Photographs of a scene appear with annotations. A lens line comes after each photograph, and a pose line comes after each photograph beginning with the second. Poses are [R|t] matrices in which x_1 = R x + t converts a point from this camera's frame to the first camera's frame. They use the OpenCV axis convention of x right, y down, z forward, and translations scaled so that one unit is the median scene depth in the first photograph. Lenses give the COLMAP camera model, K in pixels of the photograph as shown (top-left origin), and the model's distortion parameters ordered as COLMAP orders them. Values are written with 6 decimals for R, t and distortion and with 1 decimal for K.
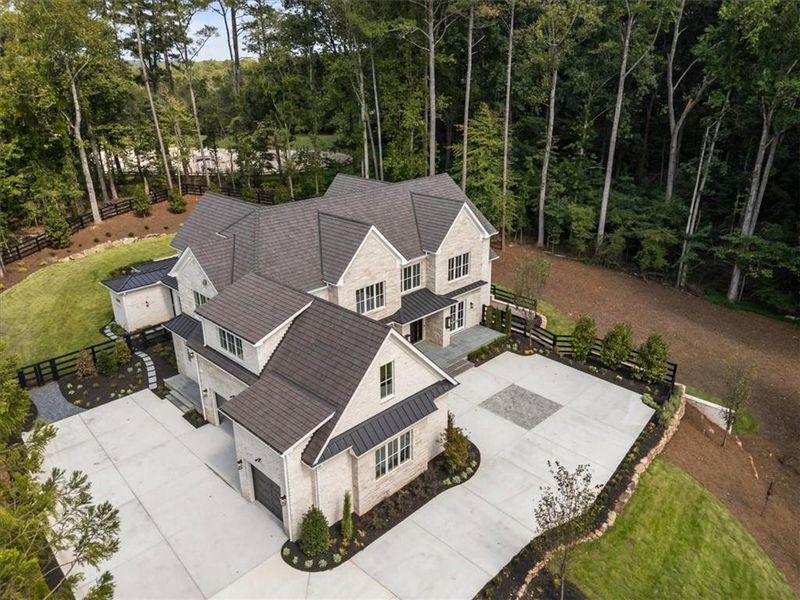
lens RADIAL K [[591.5, 0, 400.0], [0, 591.5, 300.0], [0, 0, 1]] dist [0.075174, -0.004295]
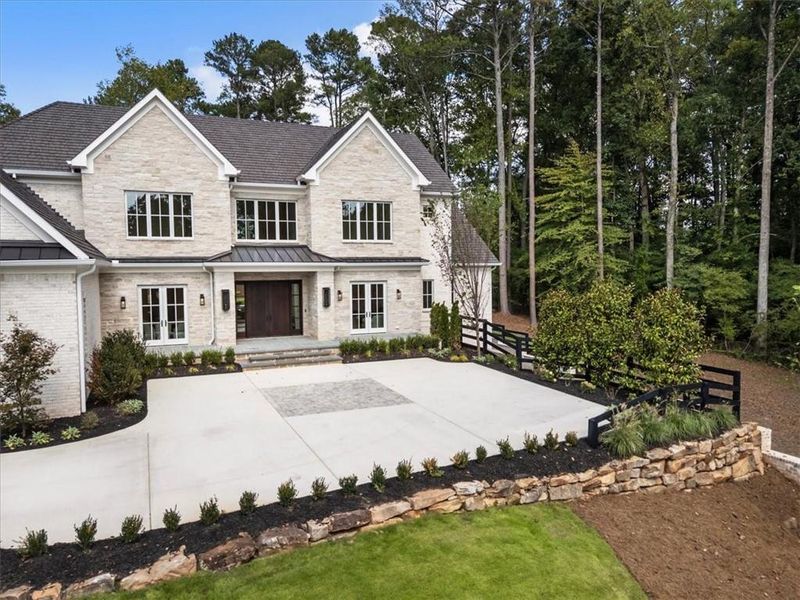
lens RADIAL K [[591.5, 0, 400.0], [0, 591.5, 300.0], [0, 0, 1]] dist [0.075174, -0.004295]
pose [[0.930346, 0.019756, -0.366151, 0.367071], [-0.132219, 0.949447, -0.284726, 0.200297], [0.342016, 0.313306, 0.885926, 0.482225]]
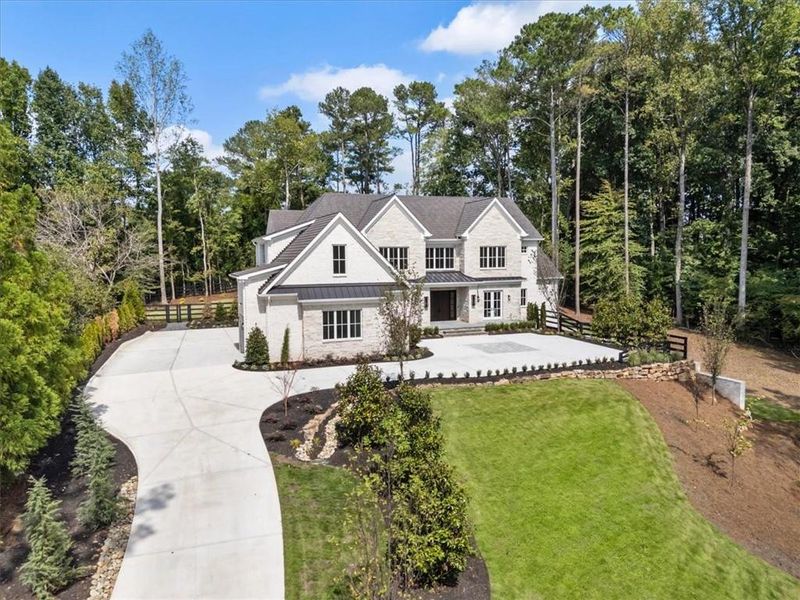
lens RADIAL K [[591.5, 0, 400.0], [0, 591.5, 300.0], [0, 0, 1]] dist [0.075174, -0.004295]
pose [[0.915112, 0.031859, -0.401938, 0.397524], [-0.145958, 0.955439, -0.256578, 0.340853], [0.375853, 0.293464, 0.878984, -0.038136]]
